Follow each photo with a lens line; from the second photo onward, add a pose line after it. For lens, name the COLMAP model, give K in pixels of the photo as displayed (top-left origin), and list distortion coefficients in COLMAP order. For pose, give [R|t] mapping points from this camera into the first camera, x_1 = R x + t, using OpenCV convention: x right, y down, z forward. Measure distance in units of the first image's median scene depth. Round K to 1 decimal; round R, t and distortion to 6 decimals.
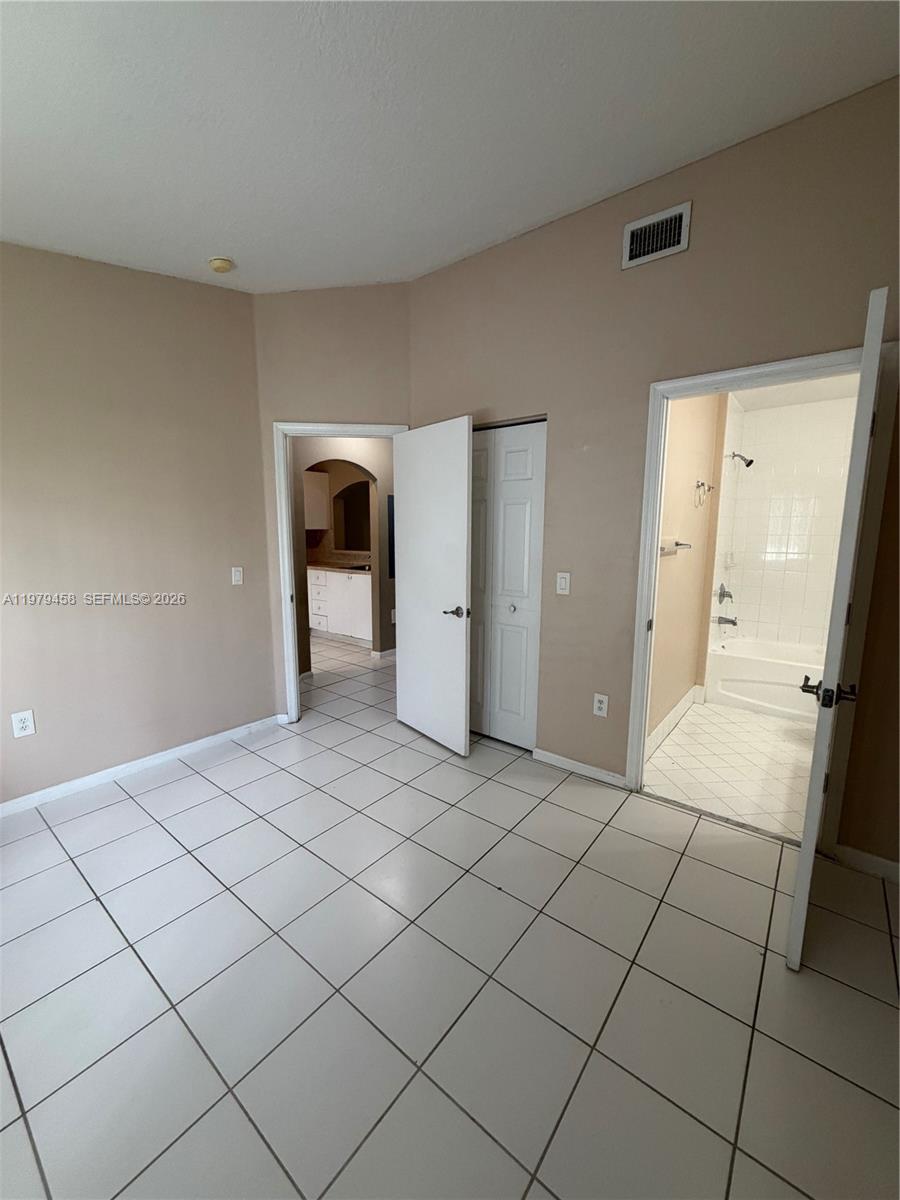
lens RADIAL K [[479.9, 0, 445.9], [0, 479.9, 592.7], [0, 0, 1]] dist [-0.000721, 0.000026]
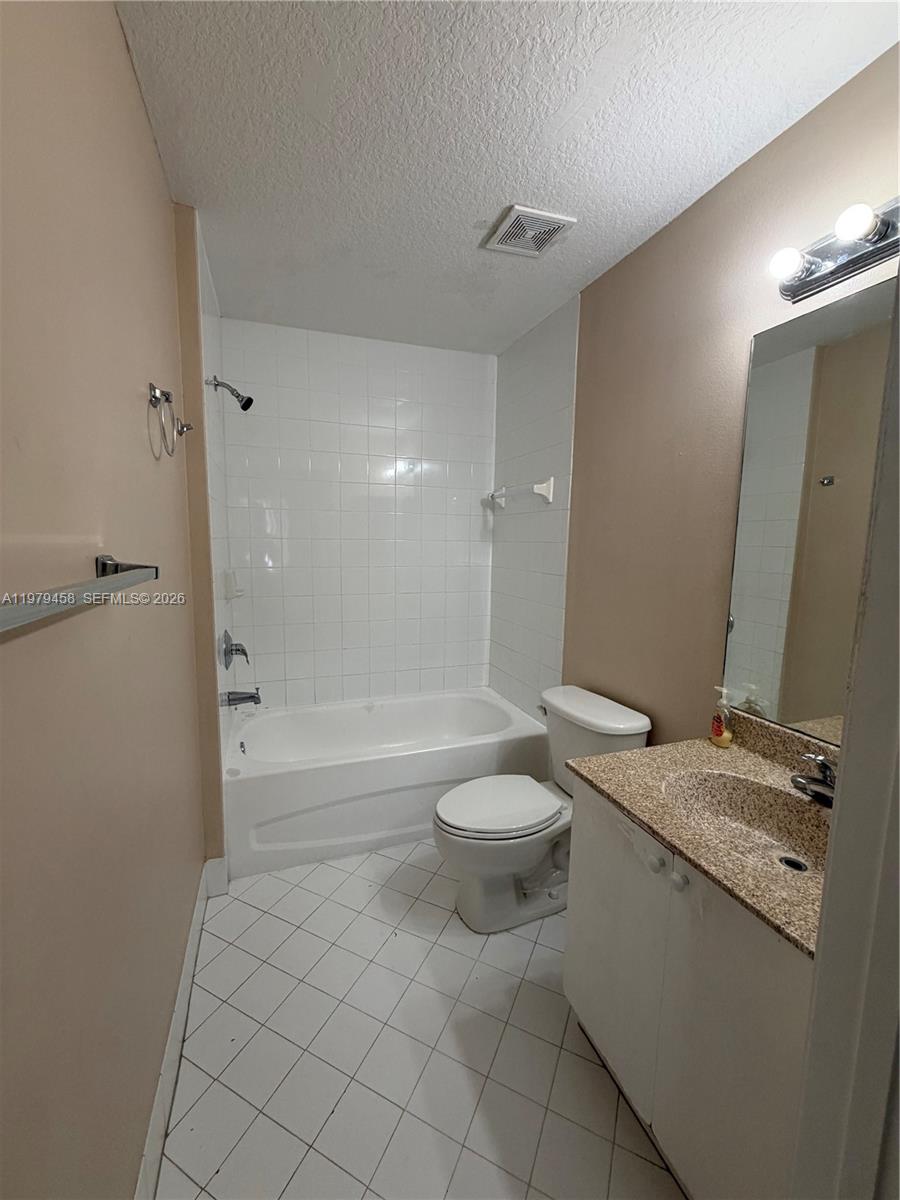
lens RADIAL K [[479.9, 0, 445.4], [0, 479.9, 598.9], [0, 0, 1]] dist [-0.000721, 0.000026]
pose [[0.523972, -0.104932, 0.845247, 0.275089], [0.105527, 0.992734, 0.057825, -0.062218], [-0.845173, 0.058898, 0.531238, 0.543051]]
